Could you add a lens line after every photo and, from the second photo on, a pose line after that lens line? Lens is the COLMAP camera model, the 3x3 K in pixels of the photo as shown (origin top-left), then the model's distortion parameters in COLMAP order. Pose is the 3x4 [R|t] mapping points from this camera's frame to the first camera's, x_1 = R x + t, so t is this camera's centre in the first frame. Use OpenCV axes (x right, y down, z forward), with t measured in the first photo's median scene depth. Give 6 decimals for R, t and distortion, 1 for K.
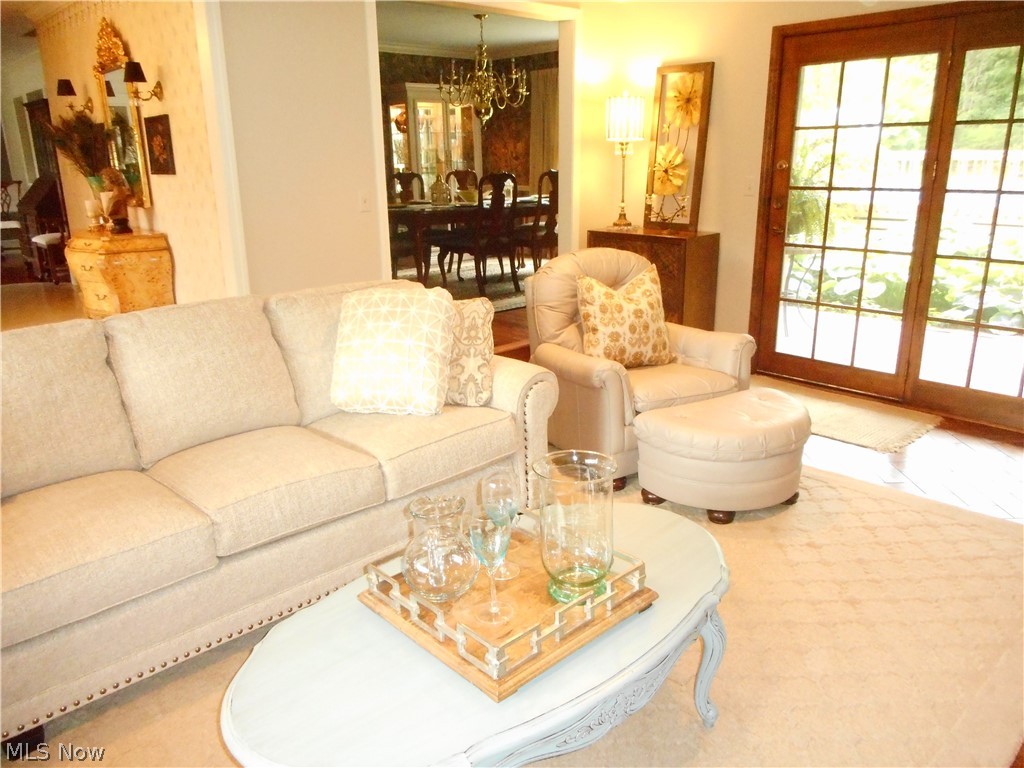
lens RADIAL K [[761.2, 0, 513.2], [0, 761.2, 380.0], [0, 0, 1]] dist [-0.012535, 0.008382]
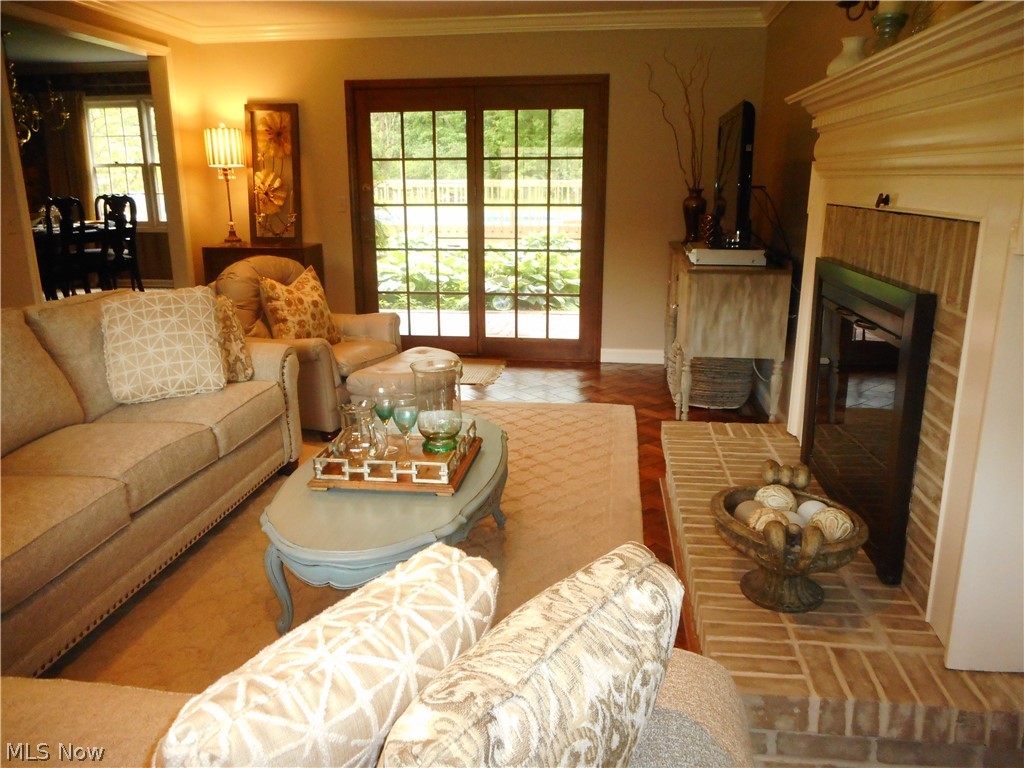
lens RADIAL K [[761.2, 0, 511.8], [0, 761.2, 384.5], [0, 0, 1]] dist [-0.012535, 0.008382]
pose [[0.776759, -0.153870, 0.610712, -0.369461], [0.172079, 0.984650, 0.029219, 0.062598], [-0.605833, 0.082394, 0.791314, -0.176884]]
